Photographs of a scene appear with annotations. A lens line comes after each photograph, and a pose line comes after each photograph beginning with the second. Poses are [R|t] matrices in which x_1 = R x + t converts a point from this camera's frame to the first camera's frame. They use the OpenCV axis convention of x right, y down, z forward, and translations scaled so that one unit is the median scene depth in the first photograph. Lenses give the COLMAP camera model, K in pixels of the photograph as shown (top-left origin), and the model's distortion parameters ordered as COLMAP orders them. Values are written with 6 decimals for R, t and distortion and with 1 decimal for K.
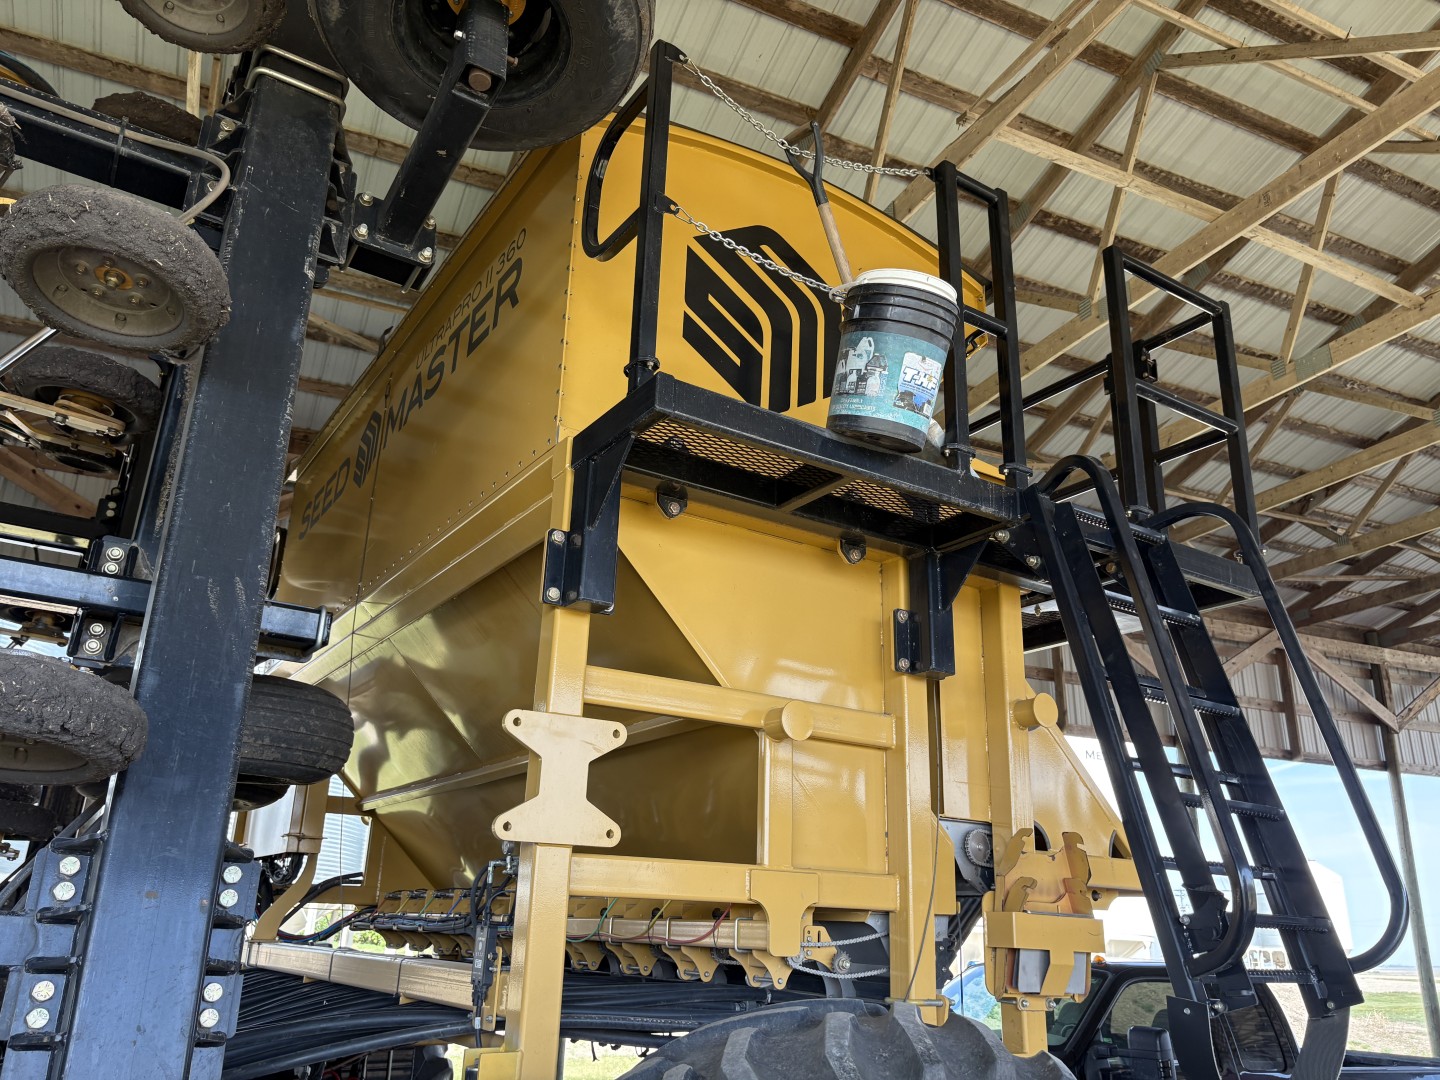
lens RADIAL K [[1111.4, 0, 727.3], [0, 1111.4, 540.6], [0, 0, 1]] dist [0.028953, -0.005027]
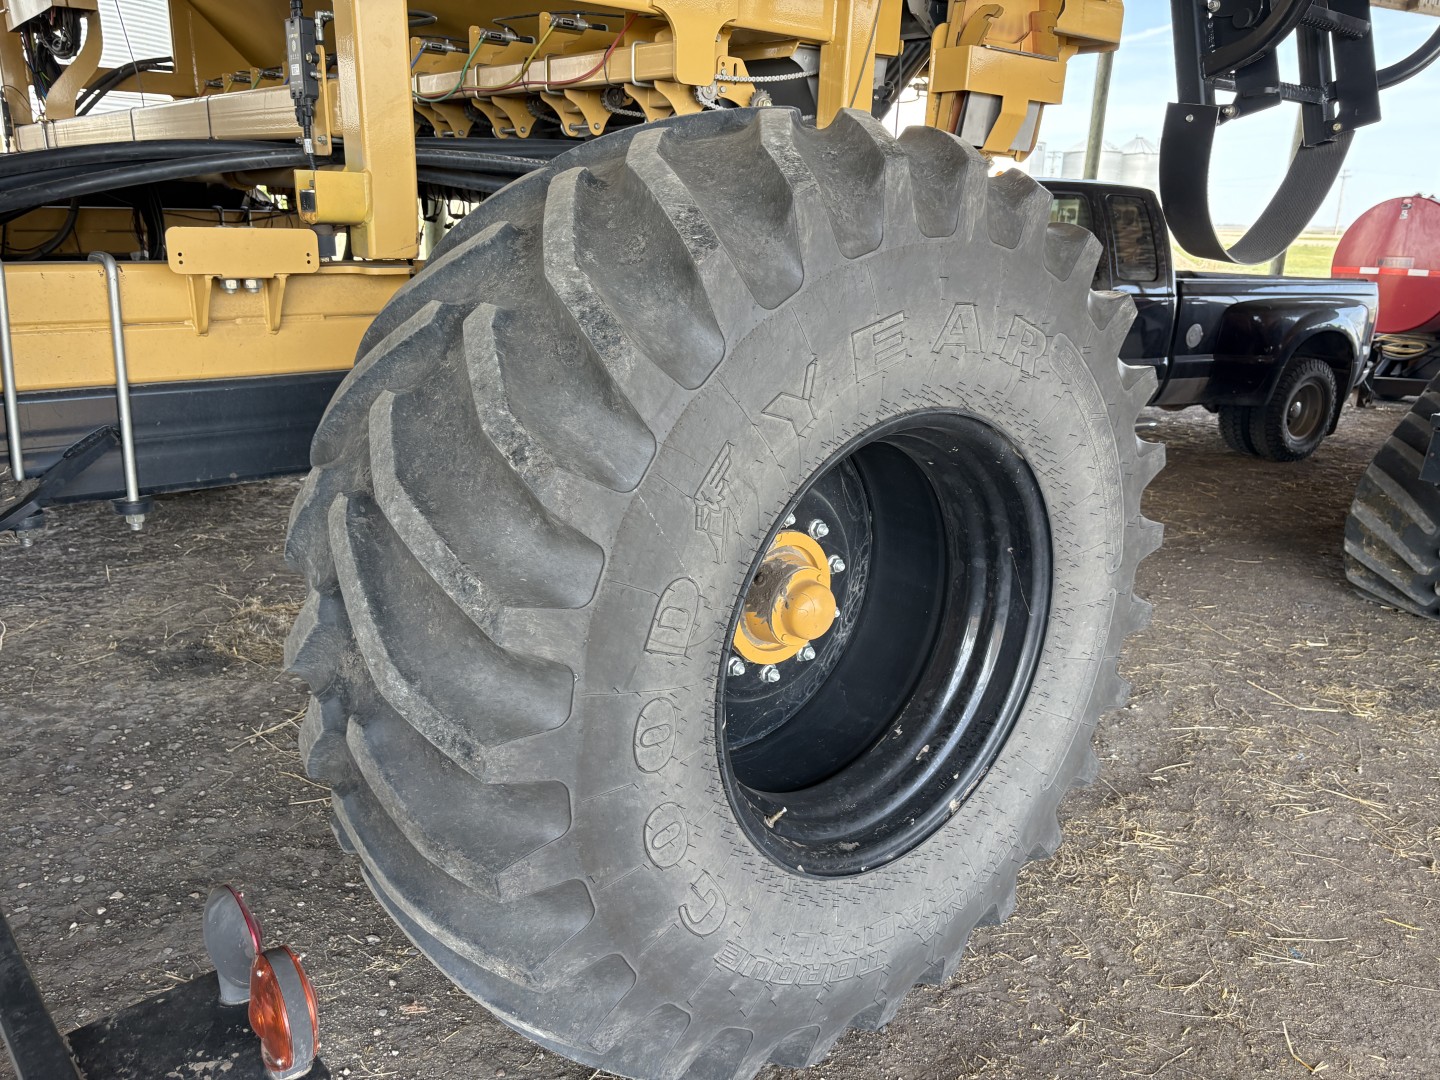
lens RADIAL K [[1111.4, 0, 719.4], [0, 1111.4, 542.9], [0, 0, 1]] dist [0.028953, -0.005027]
pose [[0.995426, -0.027965, 0.091349, -0.012769], [-0.031812, 0.804602, 0.592962, 0.150316], [-0.090082, -0.593156, 0.800032, 0.148759]]
